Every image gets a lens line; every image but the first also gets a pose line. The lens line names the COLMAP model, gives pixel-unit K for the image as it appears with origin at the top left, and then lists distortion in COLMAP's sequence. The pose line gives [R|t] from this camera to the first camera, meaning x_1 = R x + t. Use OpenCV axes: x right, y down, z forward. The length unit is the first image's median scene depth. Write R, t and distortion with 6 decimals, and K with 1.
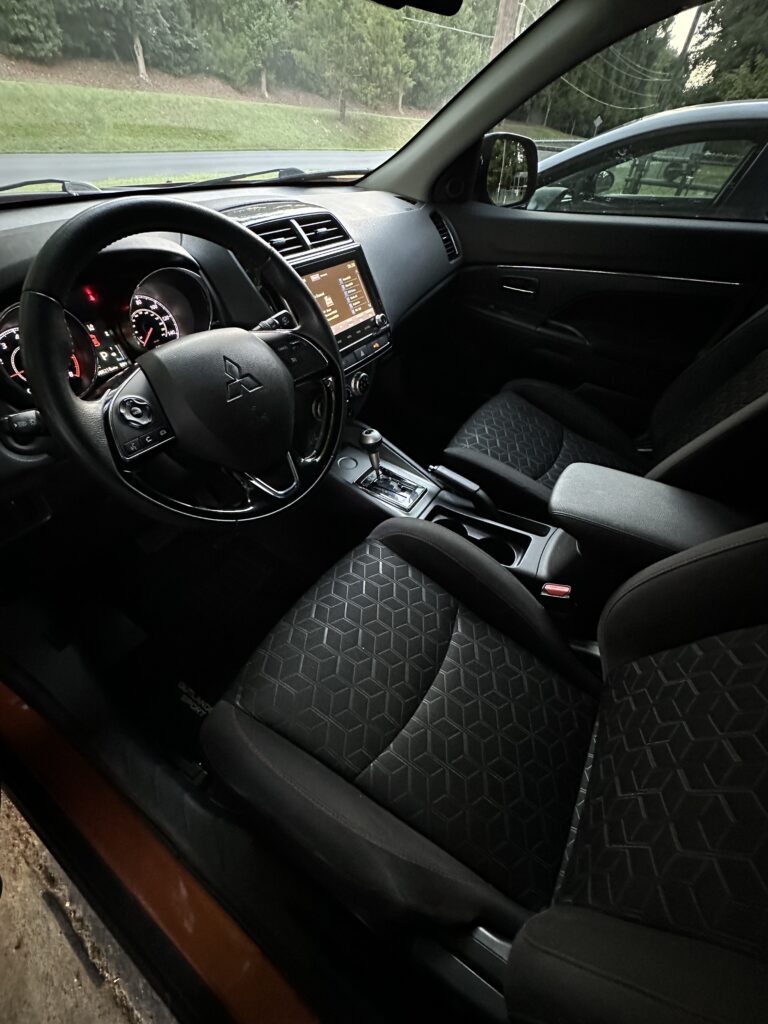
lens RADIAL K [[411.9, 0, 383.5], [0, 411.9, 515.0], [0, 0, 1]] dist [-0.013982, 0.002114]
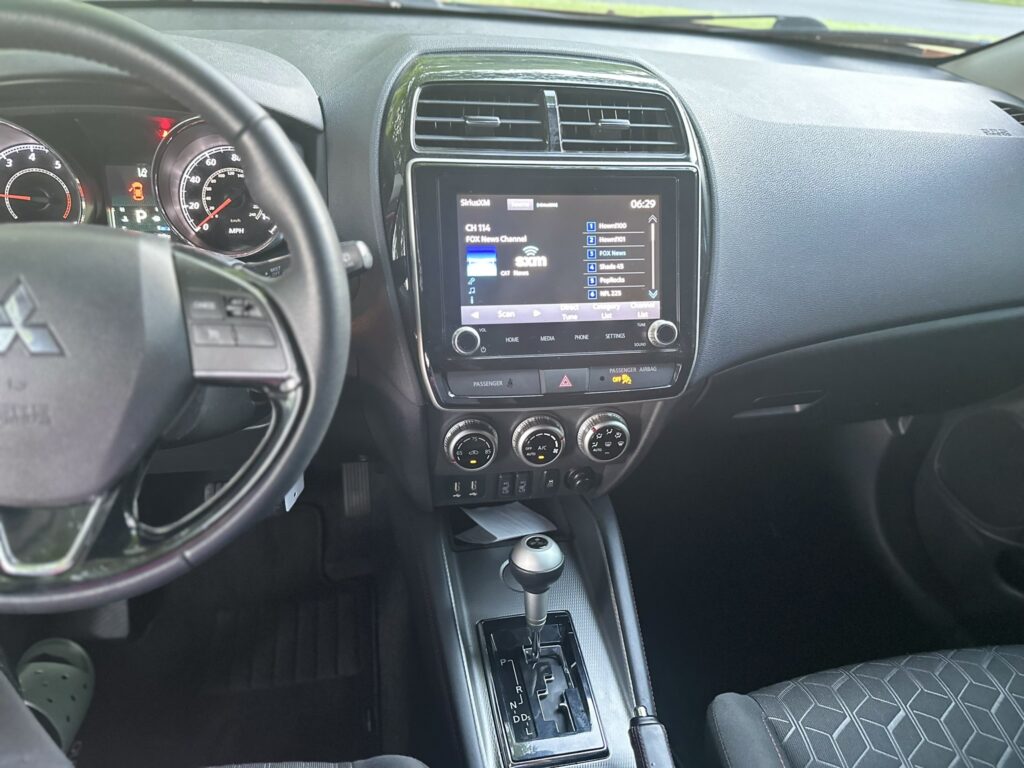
lens RADIAL K [[713.5, 0, 507.3], [0, 713.5, 387.6], [0, 0, 1]] dist [0.032770, -0.055239]
pose [[0.688443, 0.416249, -0.593955, 0.353262], [-0.536436, 0.843382, -0.030724, -0.331518], [0.488142, 0.339770, 0.803912, 0.366820]]
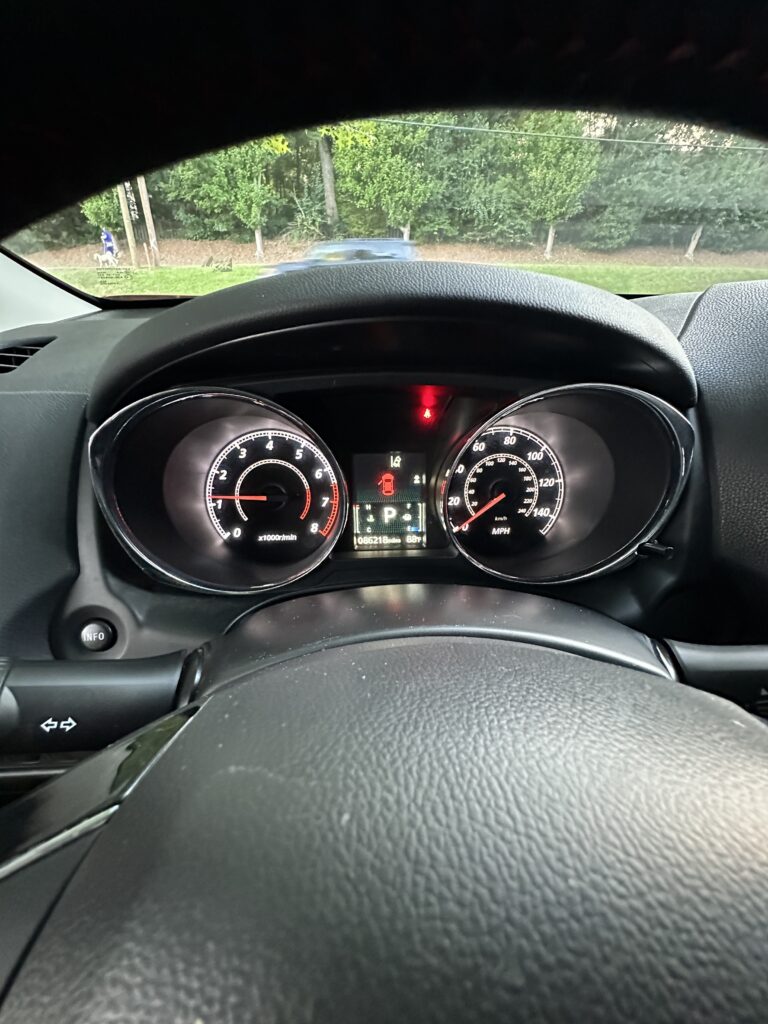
lens RADIAL K [[411.9, 0, 378.8], [0, 411.9, 517.3], [0, 0, 1]] dist [-0.013982, 0.002114]
pose [[0.578396, 0.378360, -0.722705, -0.247128], [-0.554249, 0.832314, -0.007833, -0.286260], [0.598554, 0.405089, 0.691113, 0.491801]]
